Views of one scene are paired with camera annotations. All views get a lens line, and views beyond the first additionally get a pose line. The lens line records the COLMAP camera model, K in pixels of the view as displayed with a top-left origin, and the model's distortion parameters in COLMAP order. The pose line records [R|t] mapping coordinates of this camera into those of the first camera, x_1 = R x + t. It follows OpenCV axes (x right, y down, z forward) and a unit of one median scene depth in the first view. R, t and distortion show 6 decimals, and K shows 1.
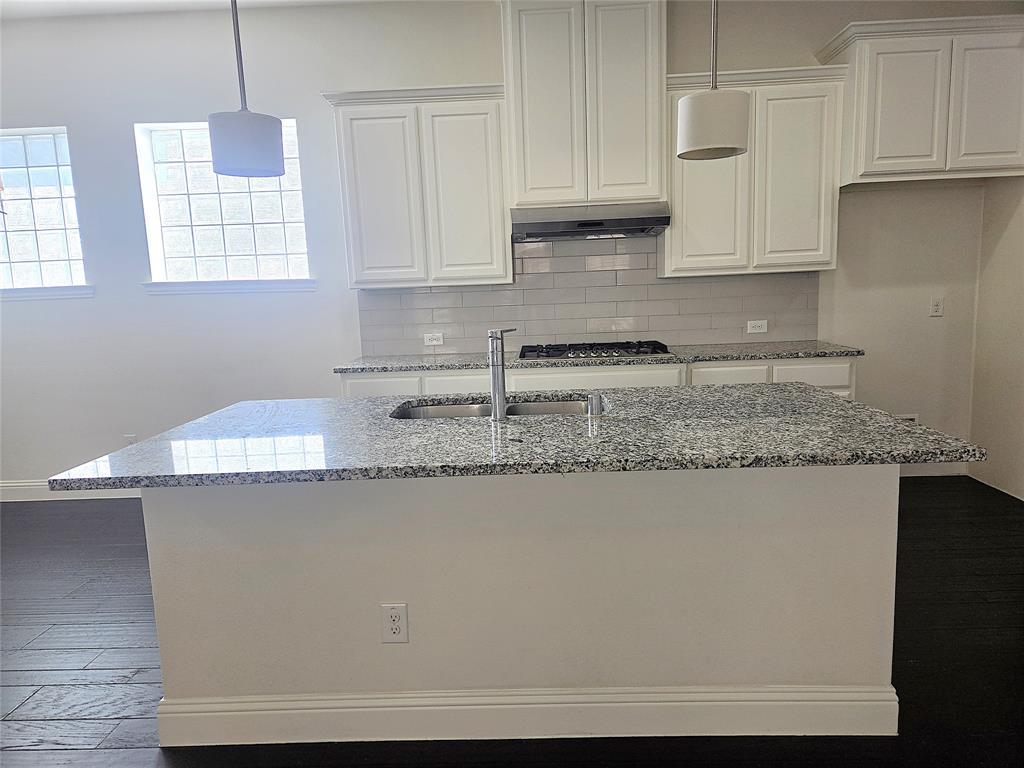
lens RADIAL K [[690.0, 0, 520.5], [0, 690.0, 383.4], [0, 0, 1]] dist [0.022690, -0.006025]
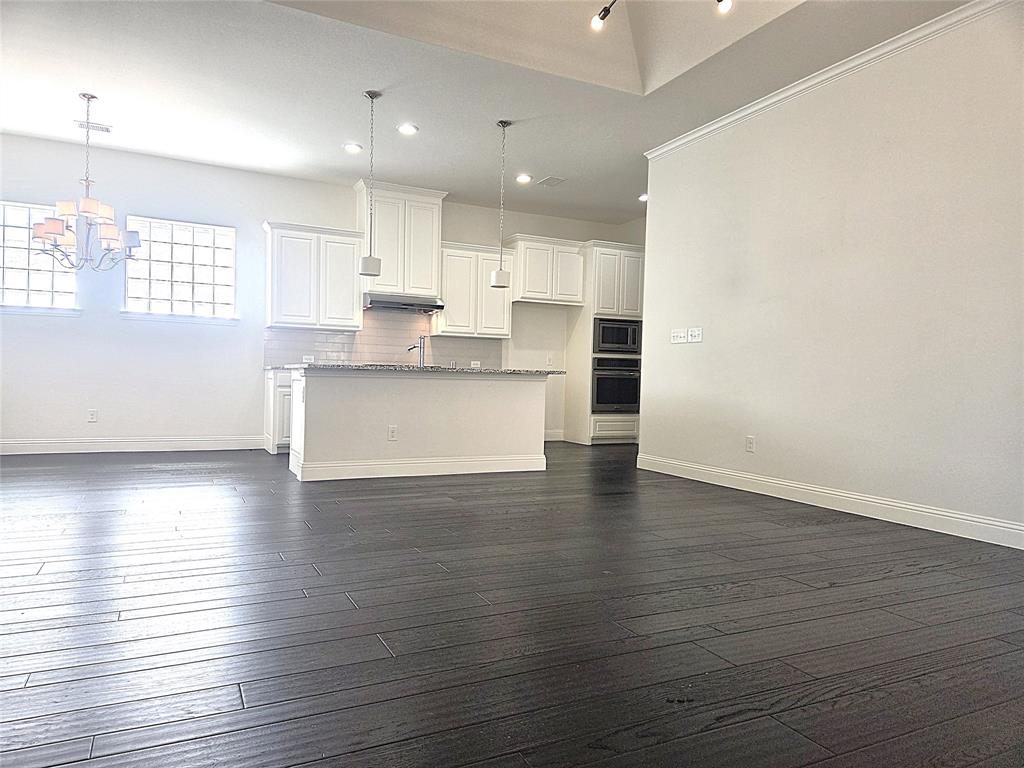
lens RADIAL K [[690.0, 0, 509.7], [0, 690.0, 385.6], [0, 0, 1]] dist [0.022690, -0.006025]
pose [[0.878660, 0.055788, 0.474177, -0.568548], [0.008060, 0.991275, -0.131563, 0.268720], [-0.477379, 0.119421, 0.870544, -0.869688]]
